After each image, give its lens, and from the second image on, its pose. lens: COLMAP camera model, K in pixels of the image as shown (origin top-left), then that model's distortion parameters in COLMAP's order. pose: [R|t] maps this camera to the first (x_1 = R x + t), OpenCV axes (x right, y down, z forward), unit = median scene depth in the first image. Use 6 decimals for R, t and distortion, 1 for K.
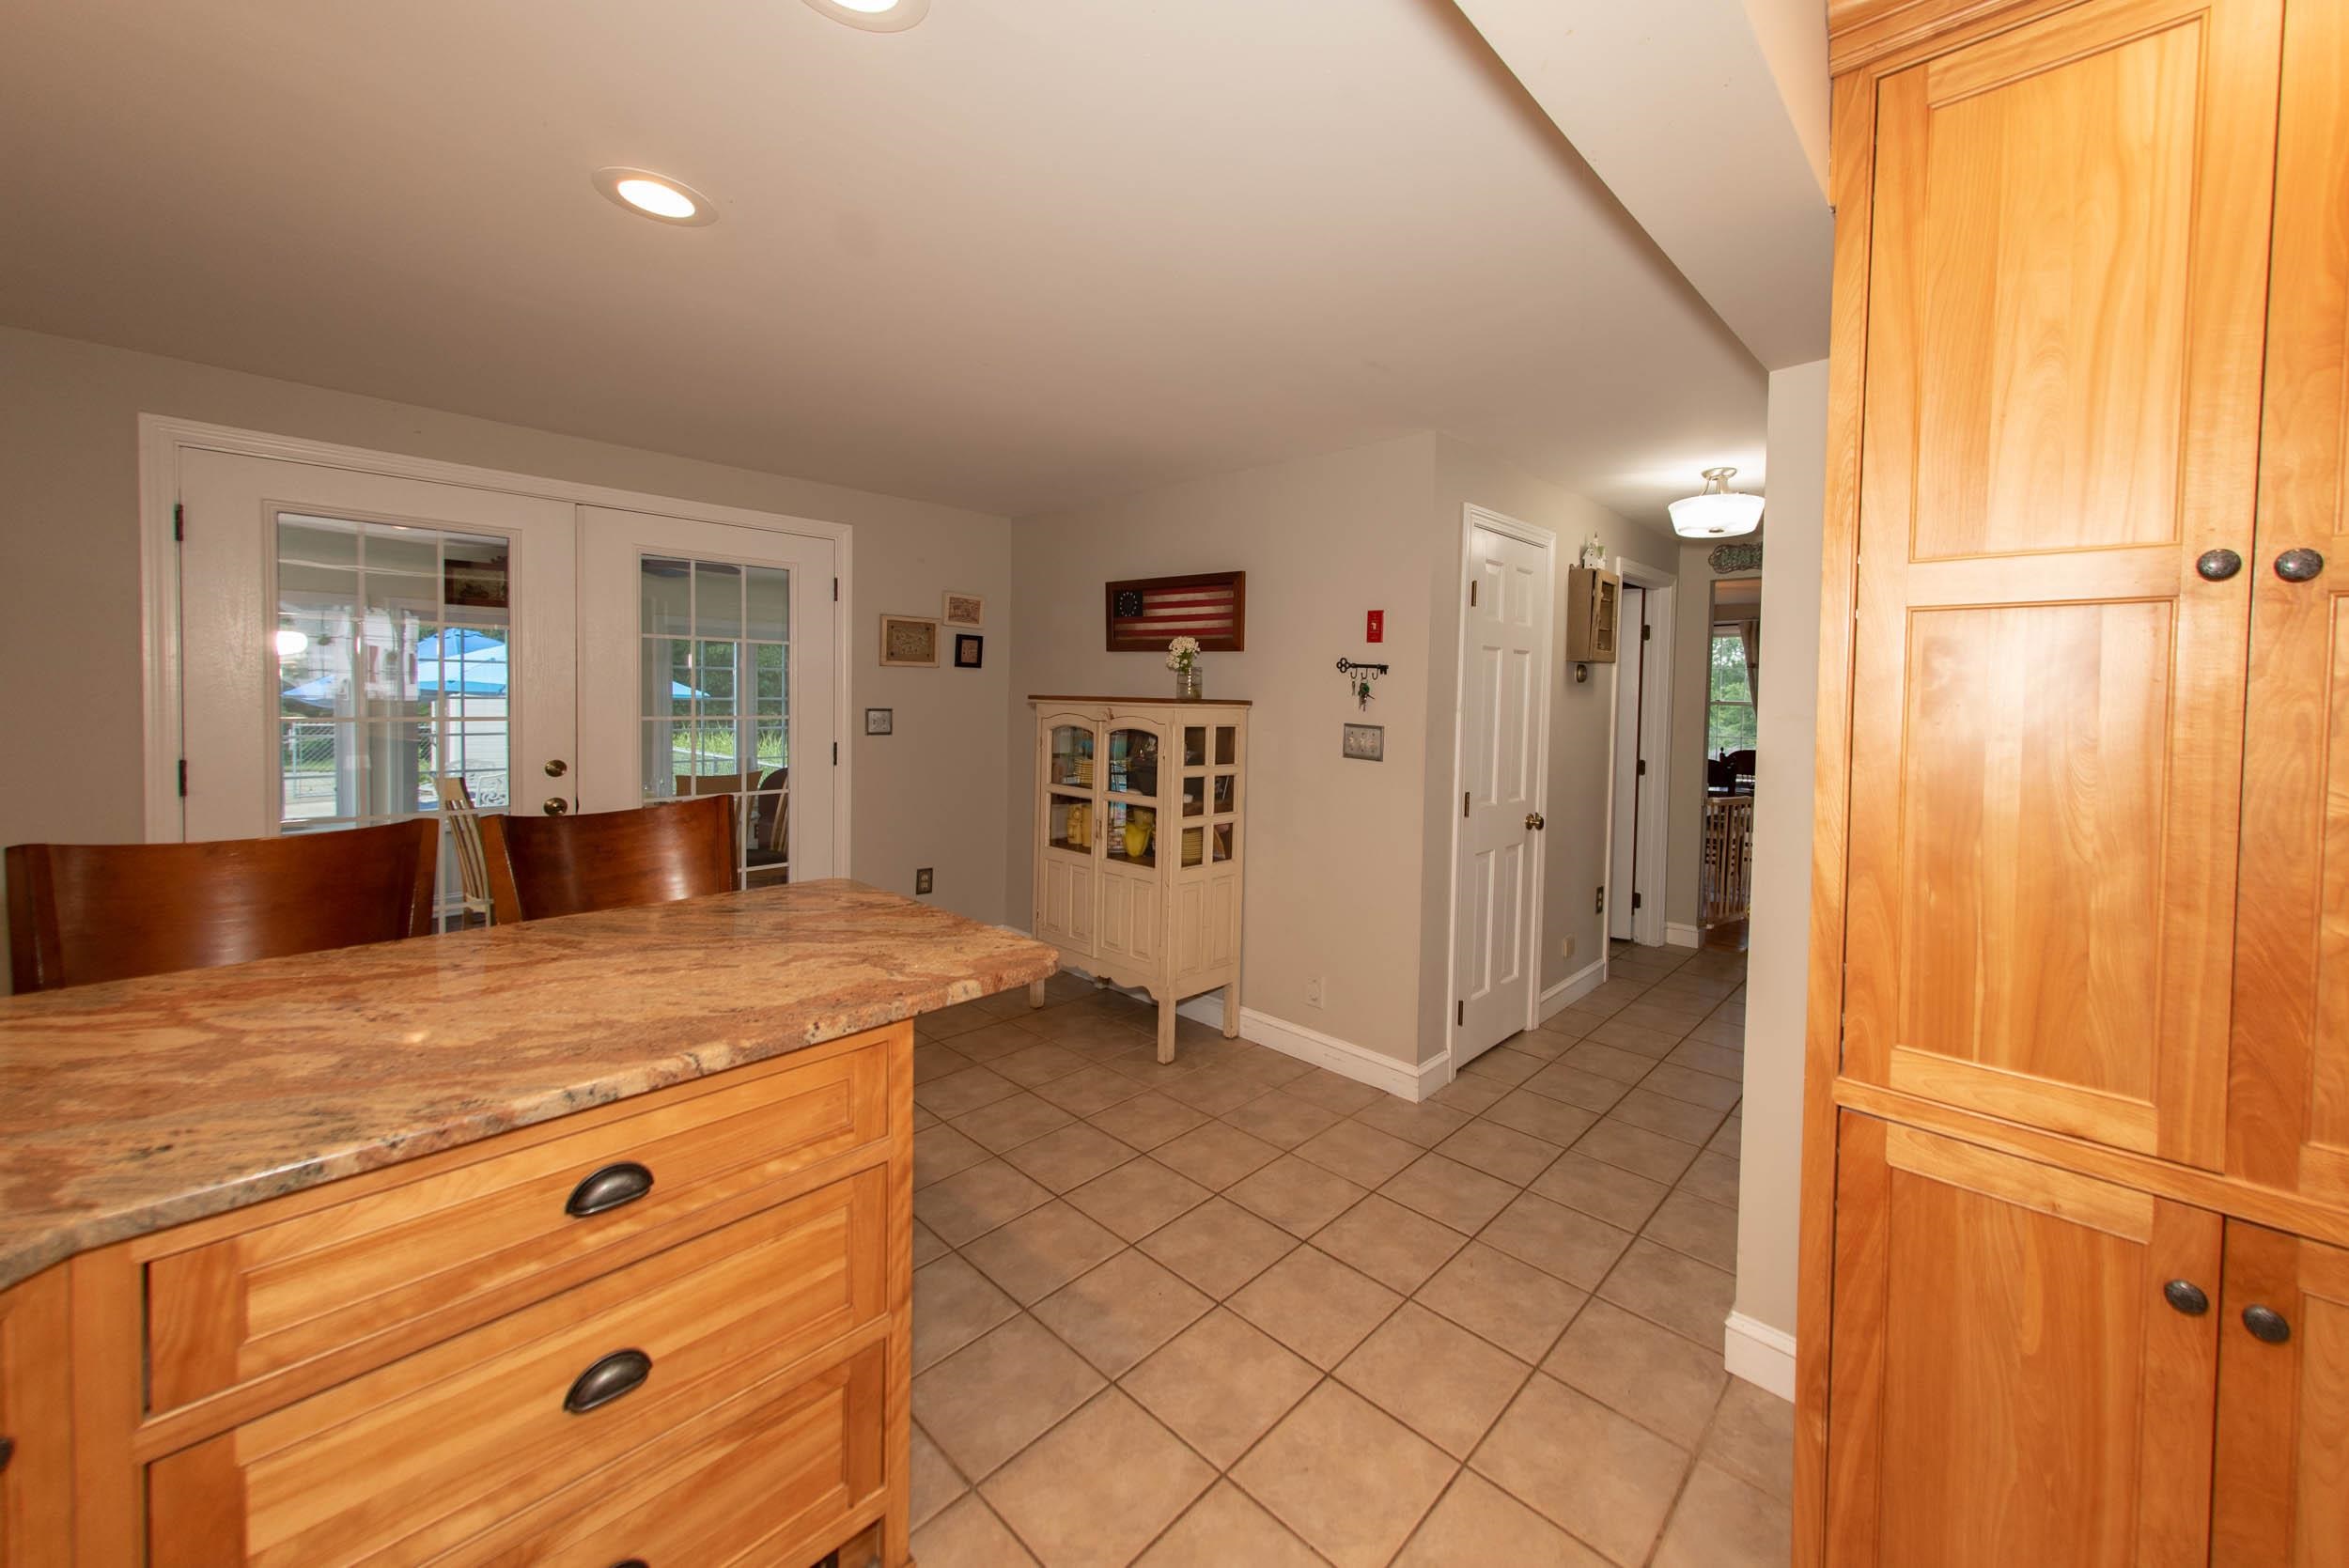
lens RADIAL K [[842.5, 0, 1209.0], [0, 842.5, 728.4], [0, 0, 1]] dist [0.010543, -0.000012]
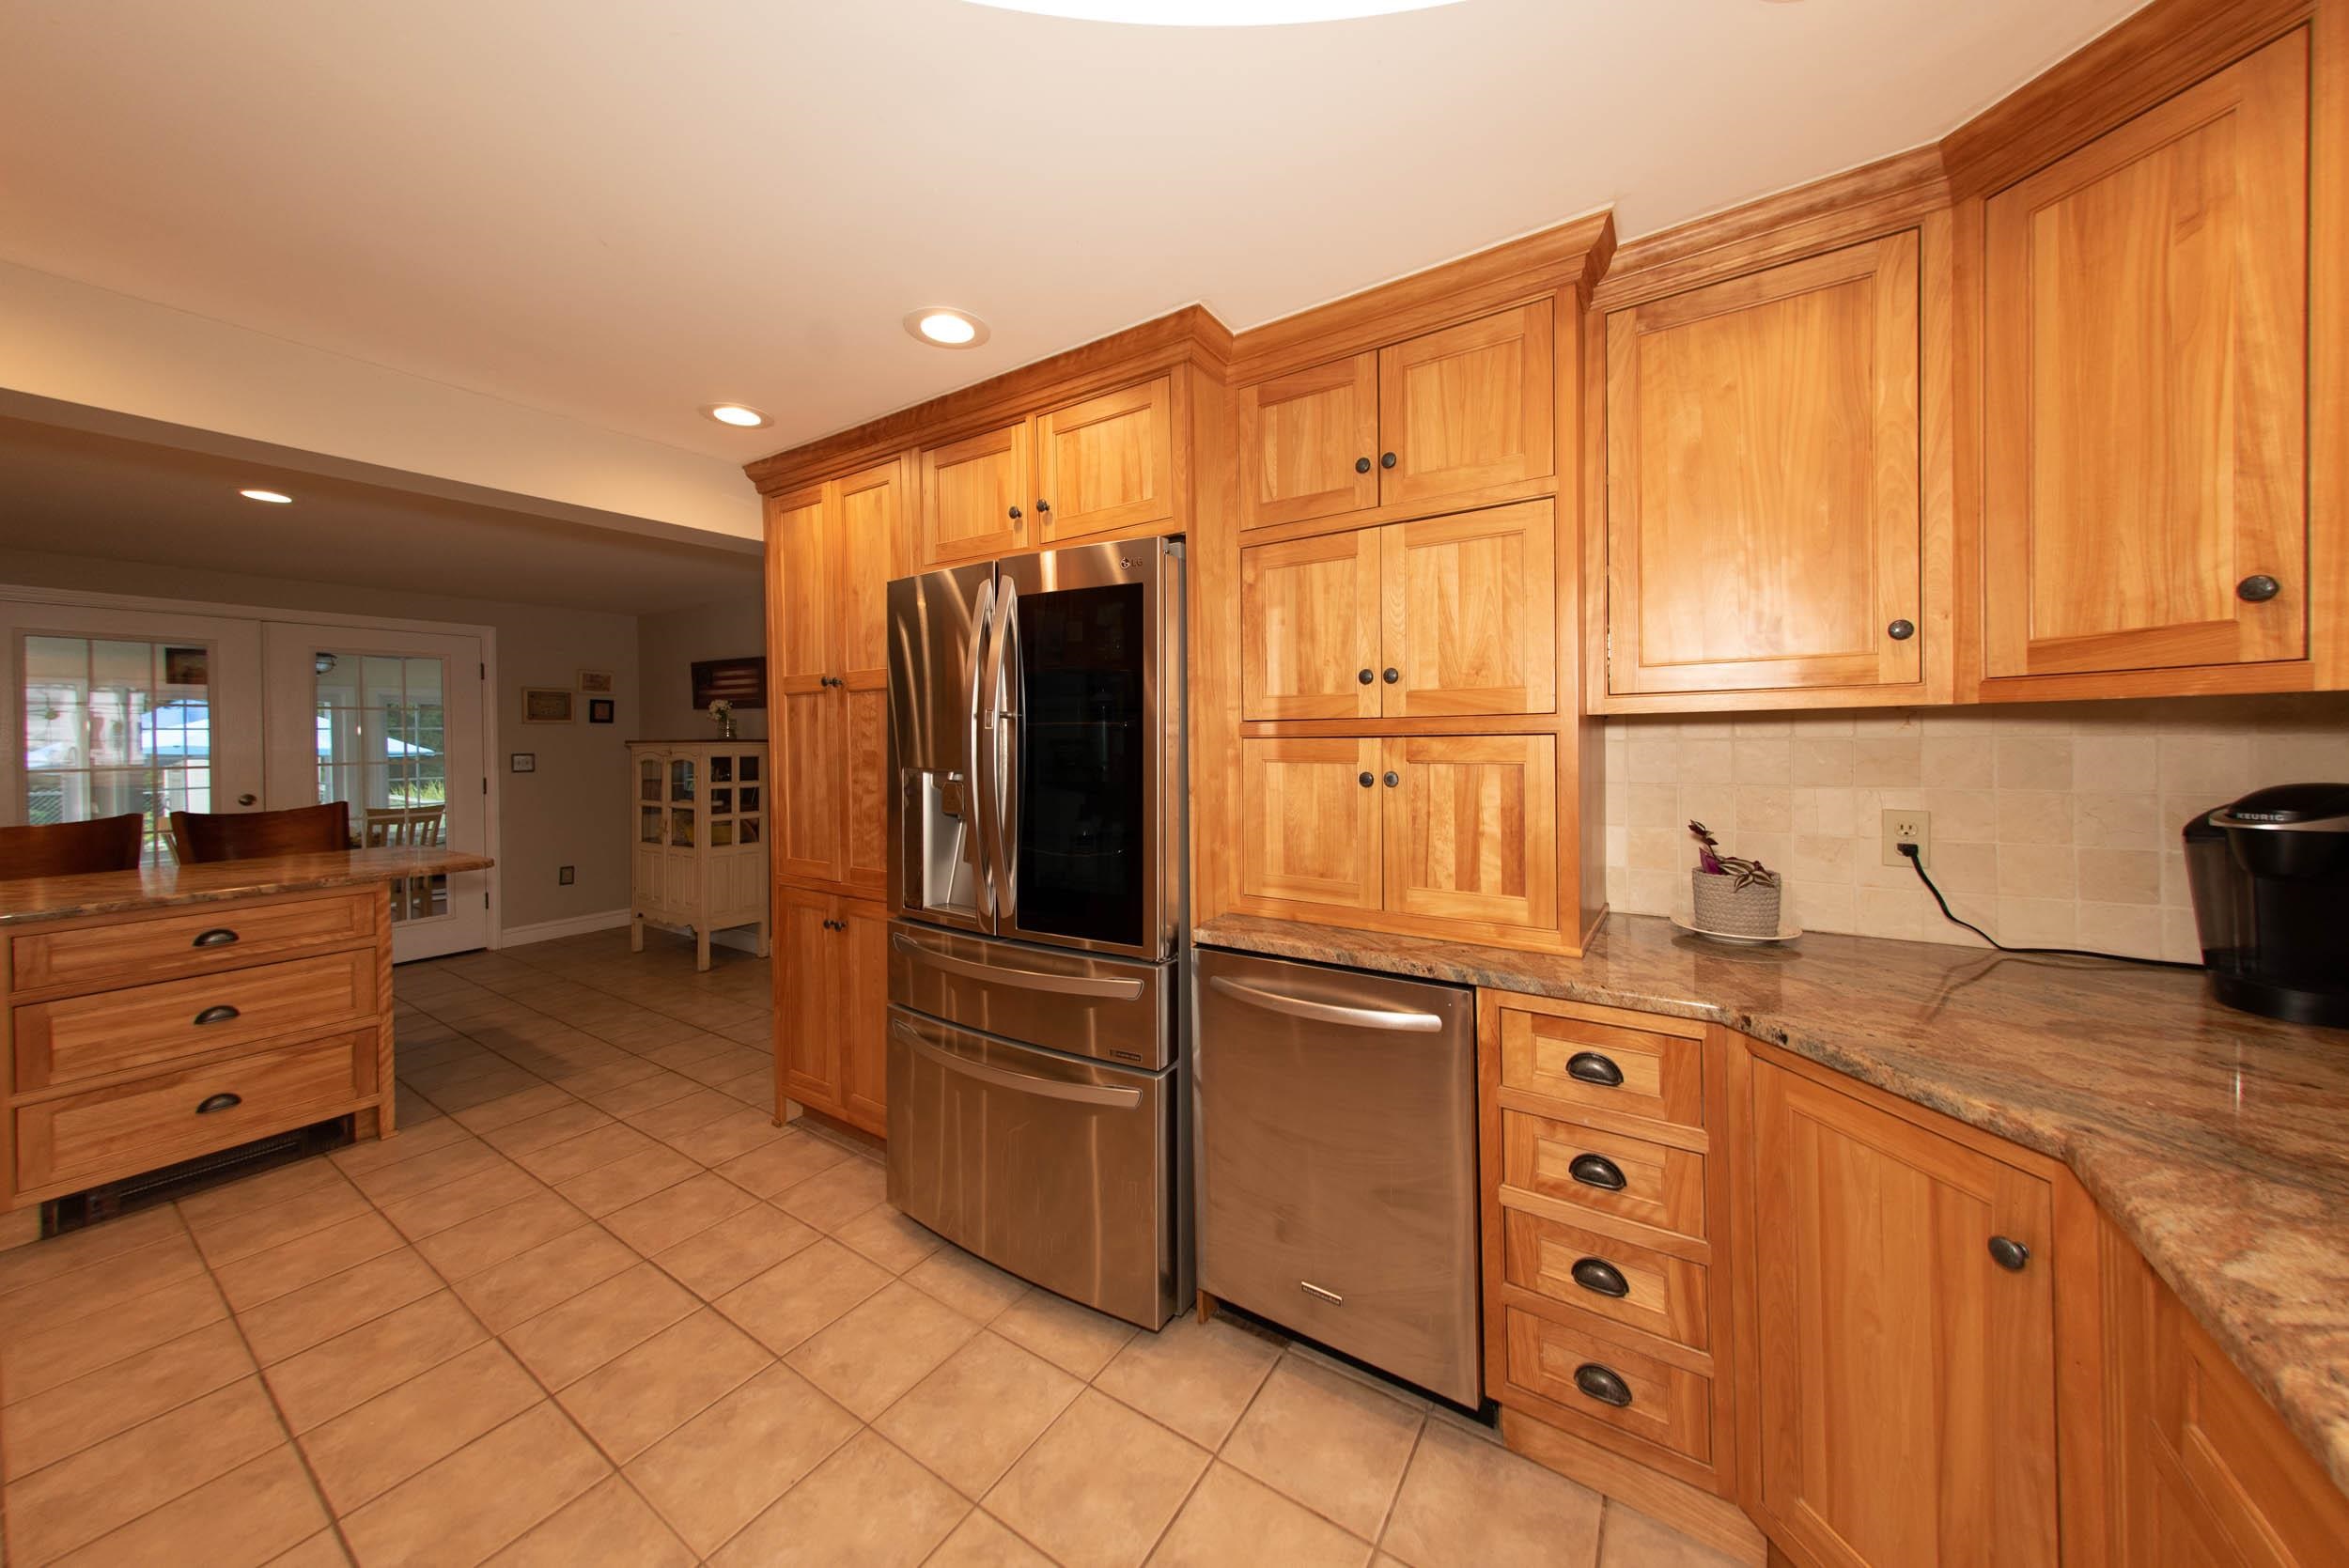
lens RADIAL K [[804.1, 0, 1165.5], [0, 804.1, 747.6], [0, 0, 1]] dist [0.010272, 0.000145]
pose [[0.989481, -0.033889, 0.140640, 0.575087], [0.037582, 0.999013, -0.023685, 0.046280], [-0.139698, 0.028722, 0.989777, -0.589546]]
